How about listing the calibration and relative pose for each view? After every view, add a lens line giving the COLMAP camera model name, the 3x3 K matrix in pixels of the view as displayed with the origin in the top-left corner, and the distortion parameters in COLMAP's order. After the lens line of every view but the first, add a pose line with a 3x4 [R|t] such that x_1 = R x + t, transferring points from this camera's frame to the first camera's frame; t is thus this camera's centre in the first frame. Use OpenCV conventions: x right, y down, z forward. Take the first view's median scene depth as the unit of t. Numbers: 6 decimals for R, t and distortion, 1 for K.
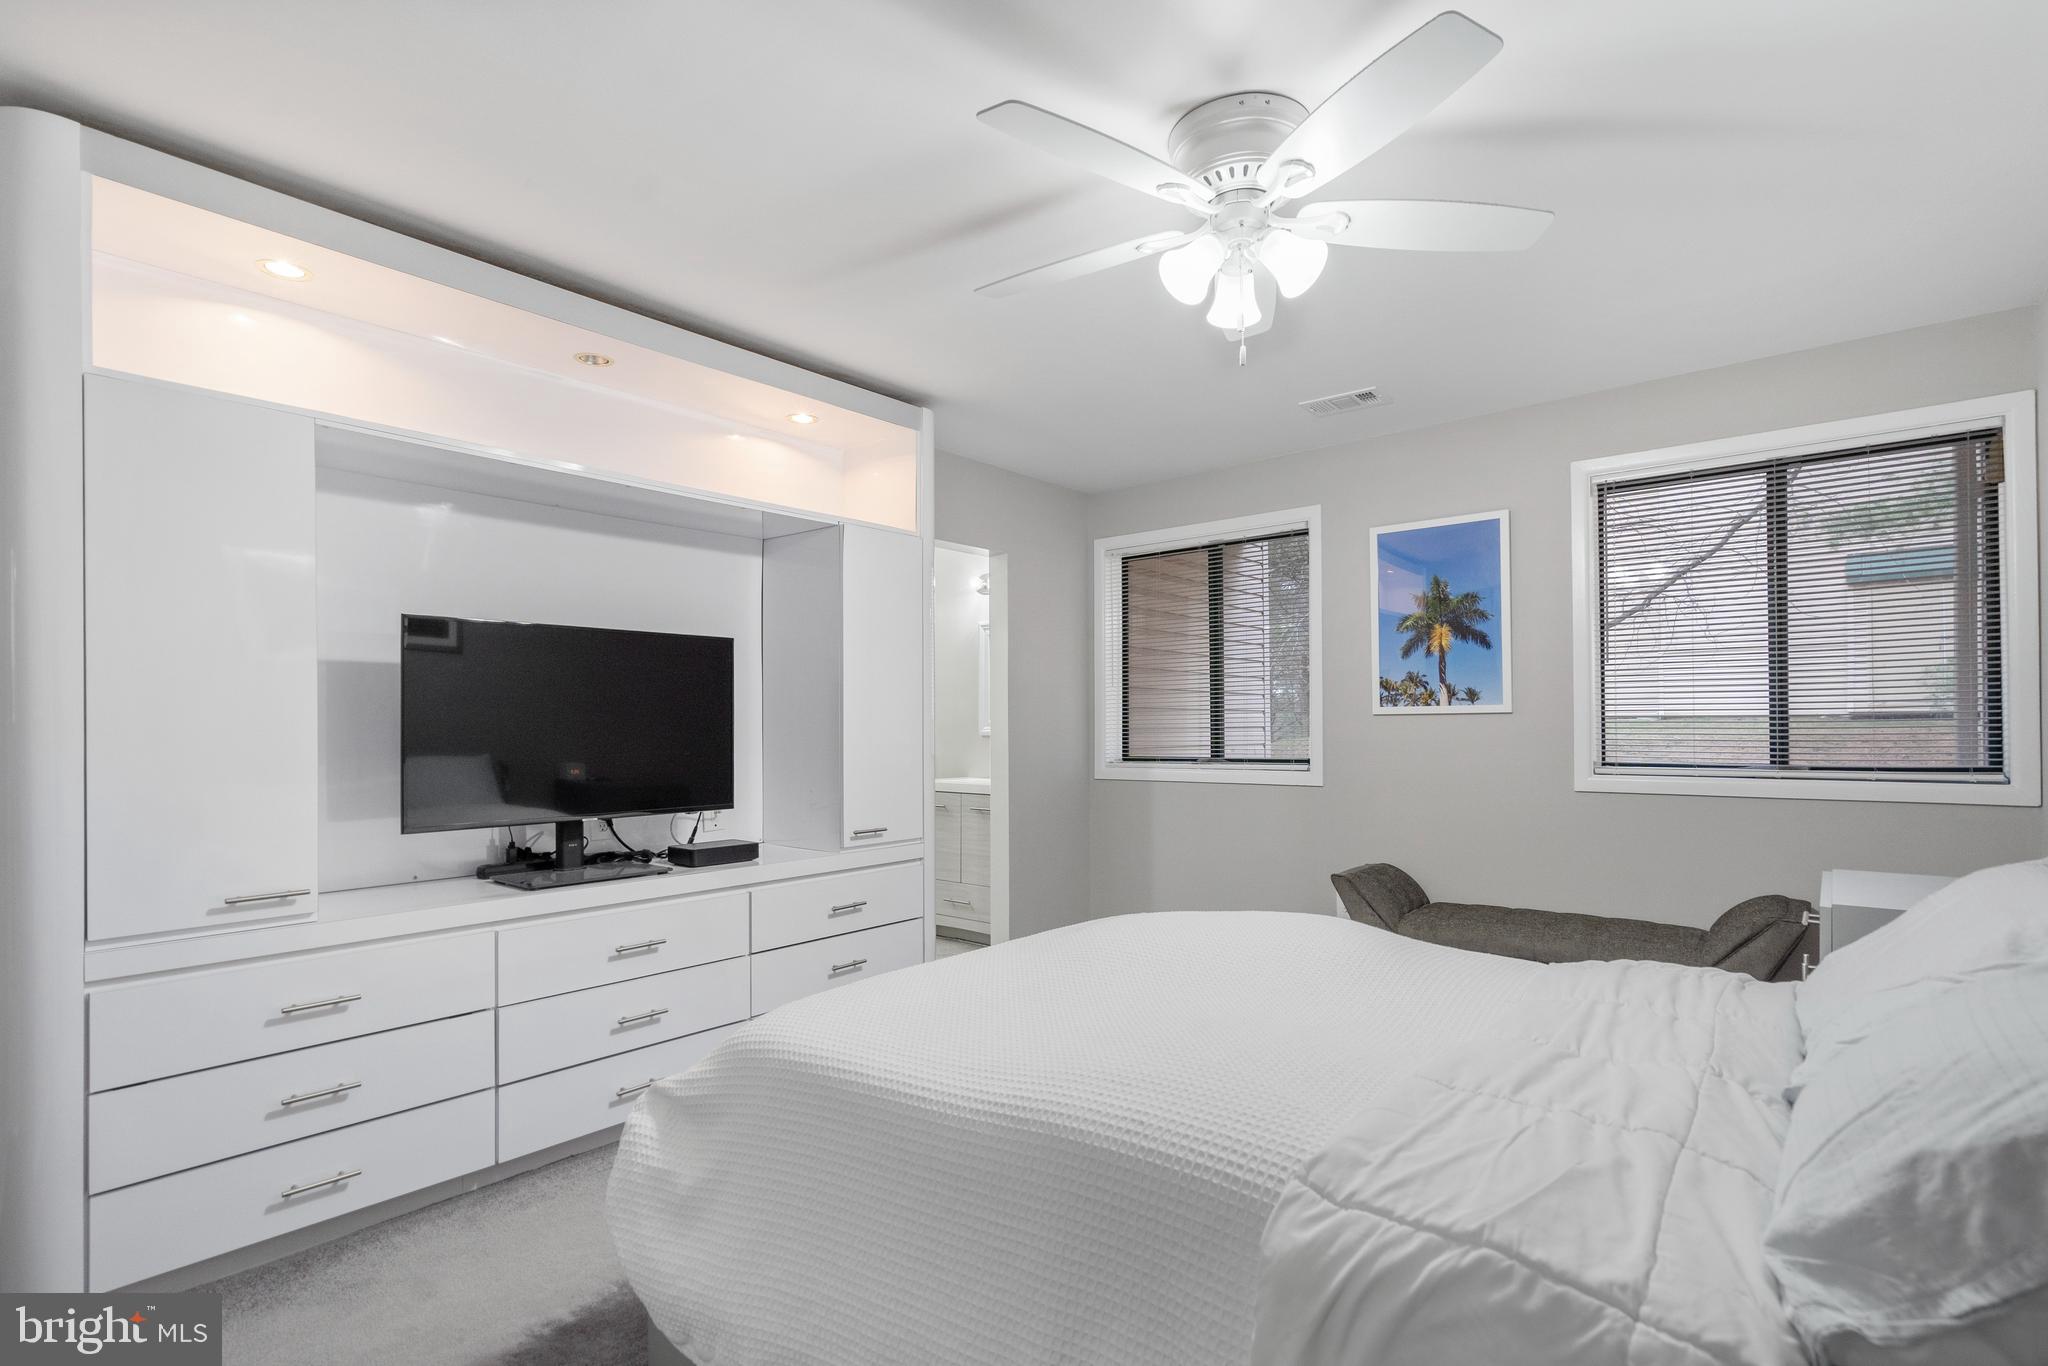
lens RADIAL K [[948.5, 0, 1015.6], [0, 948.5, 698.1], [0, 0, 1]] dist [-0.002938, -0.000327]
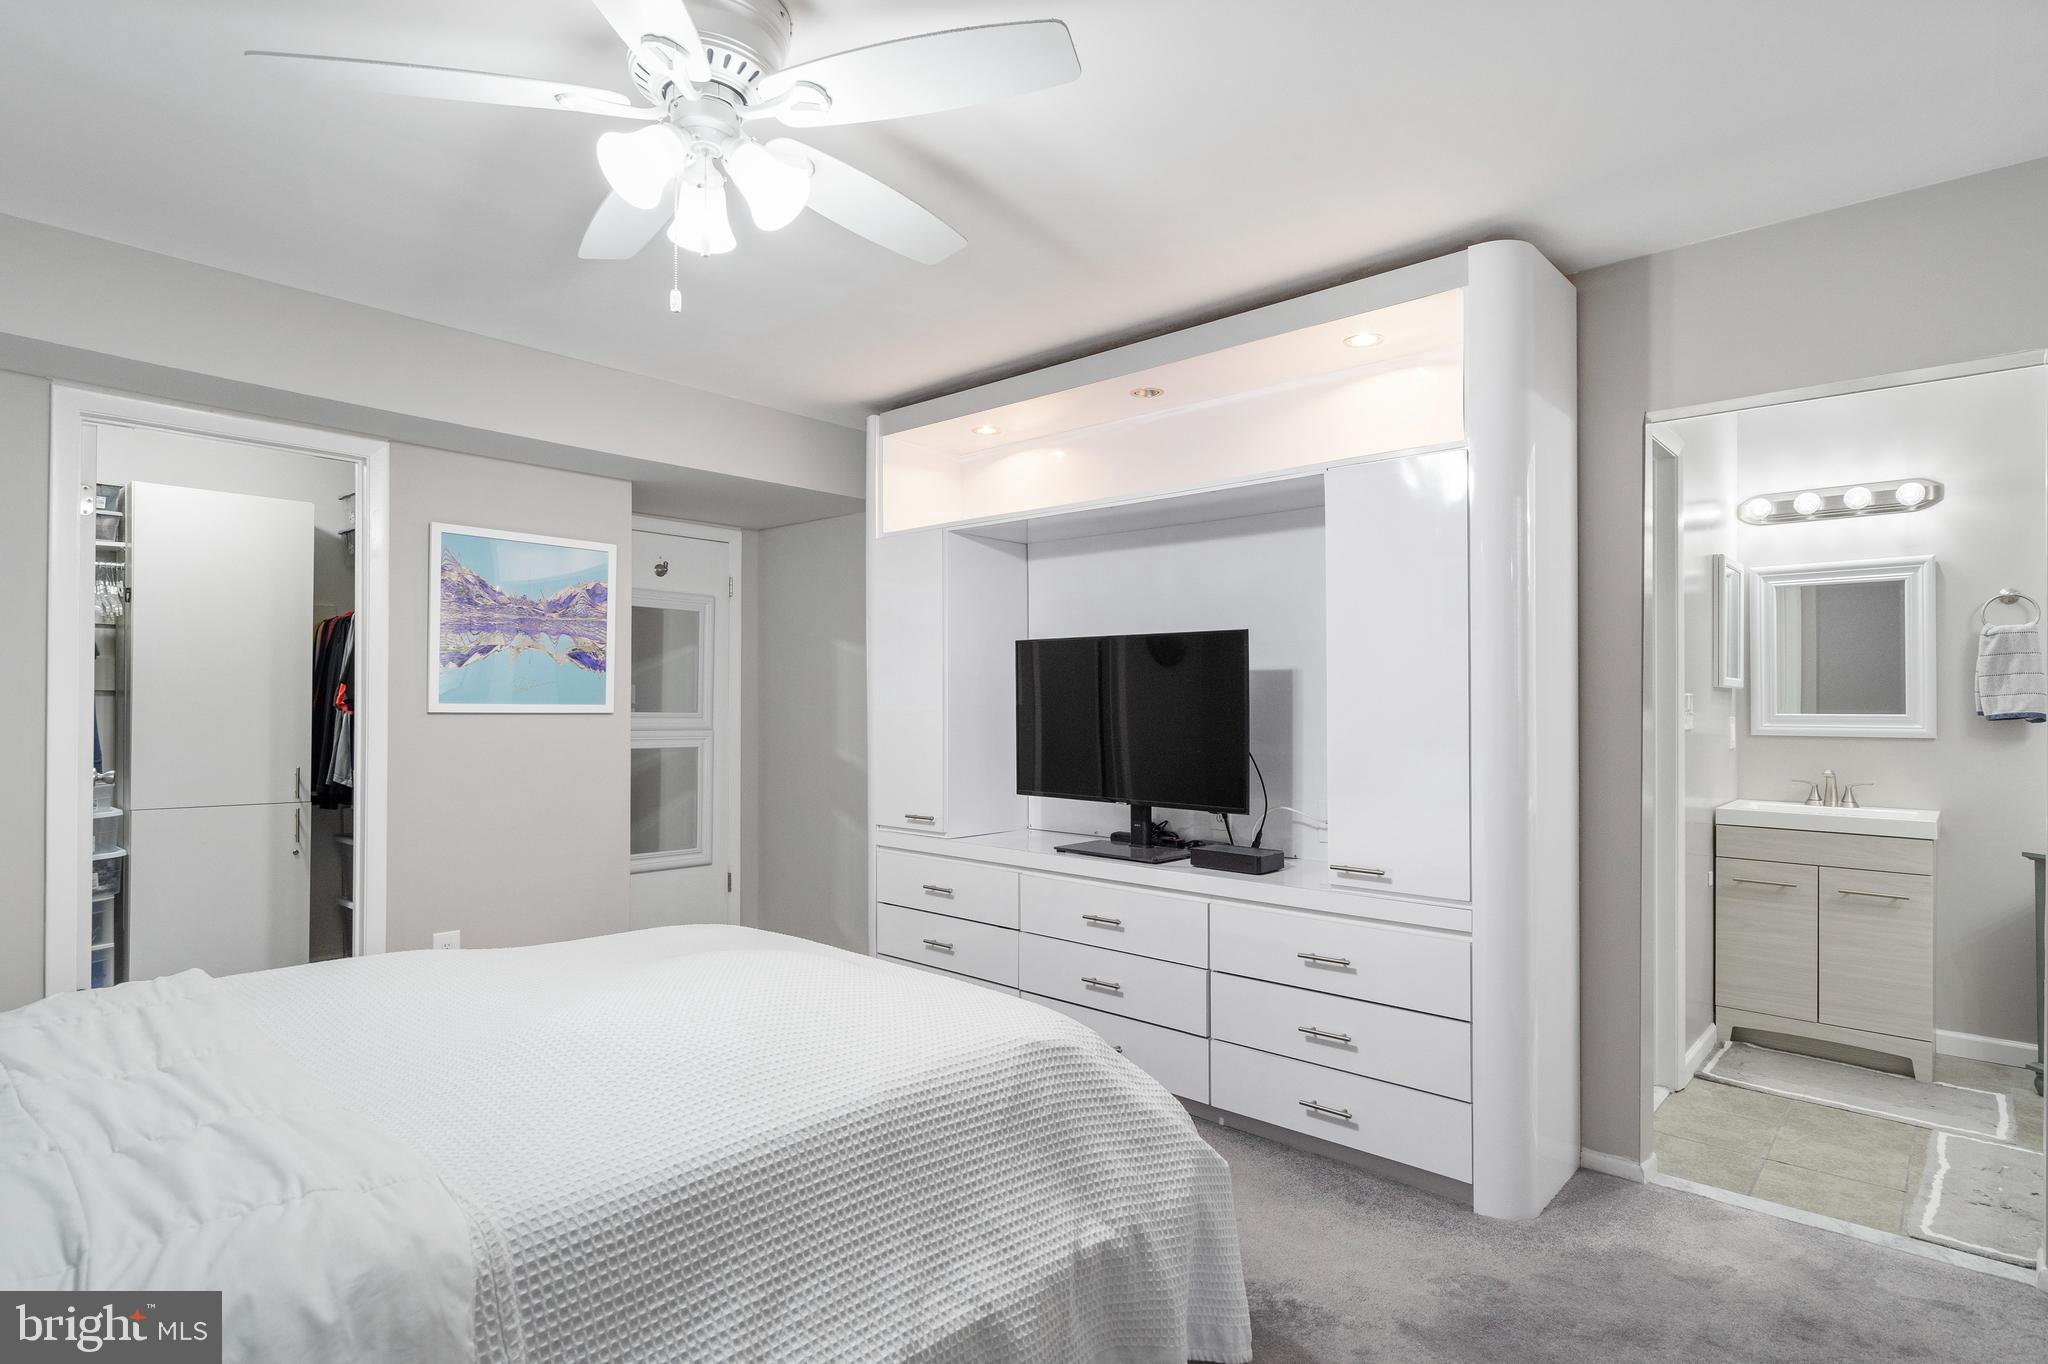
lens RADIAL K [[1051.8, 0, 1012.9], [0, 1051.8, 691.7], [0, 0, 1]] dist [0.003452, 0.000375]
pose [[-0.019596, -0.013521, -0.999717, 0.715548], [0.014444, 0.999800, -0.013806, 0.008068], [0.999704, -0.014710, -0.019397, 0.778928]]
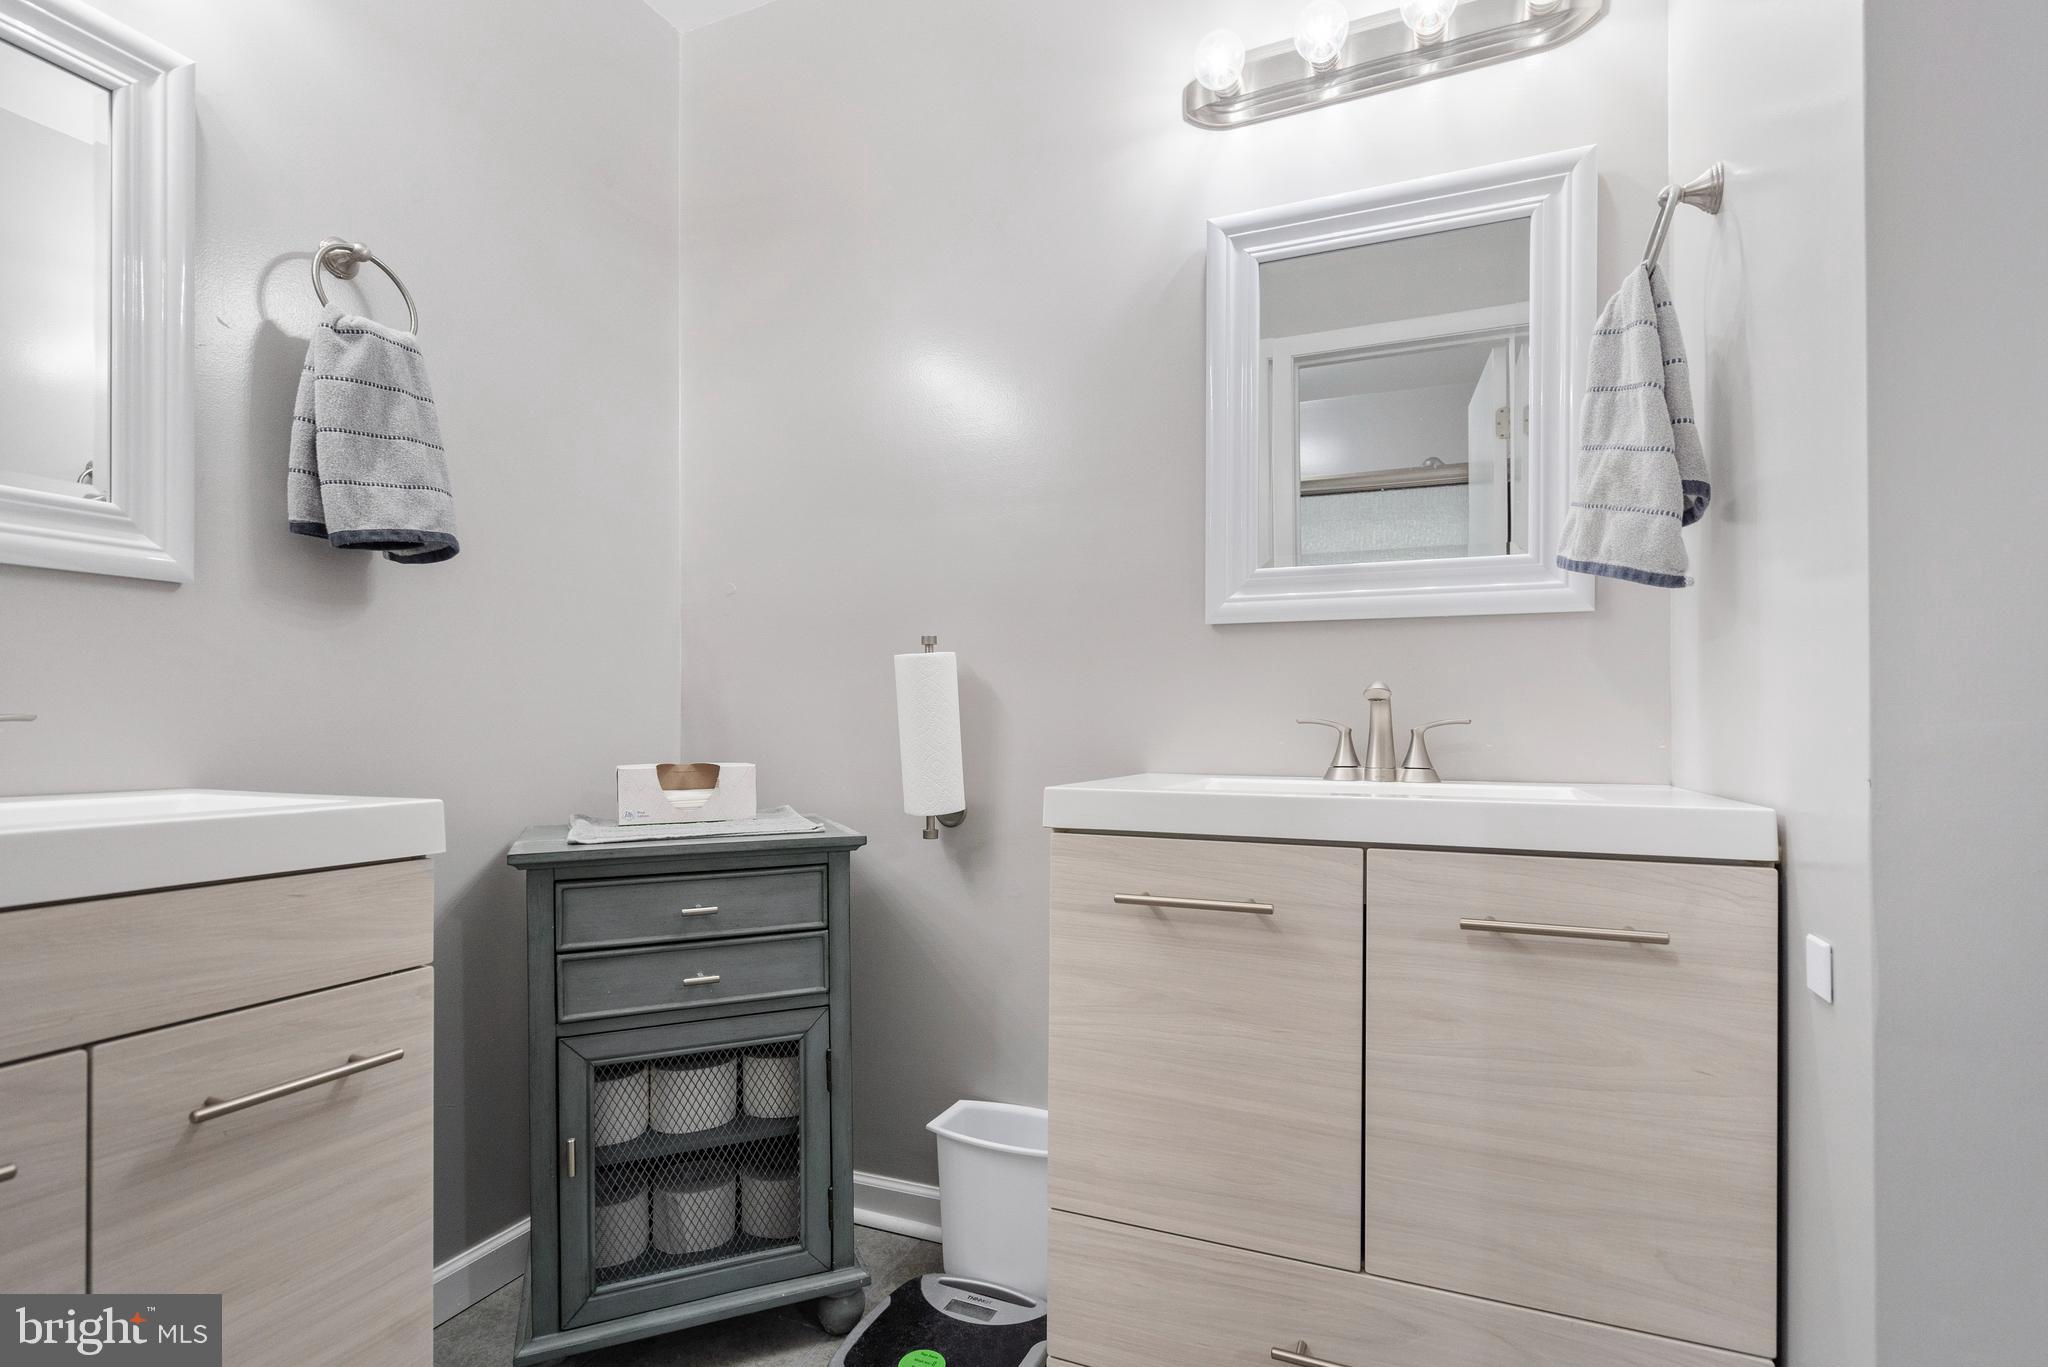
lens RADIAL K [[1009.8, 0, 1001.4], [0, 1009.8, 720.7], [0, 0, 1]] dist [-0.003226, 0.000450]
pose [[0.952822, -0.001302, 0.303527, -0.332666], [-0.003862, 0.999858, 0.016412, 0.108433], [-0.303506, -0.016810, 0.952681, 1.323160]]
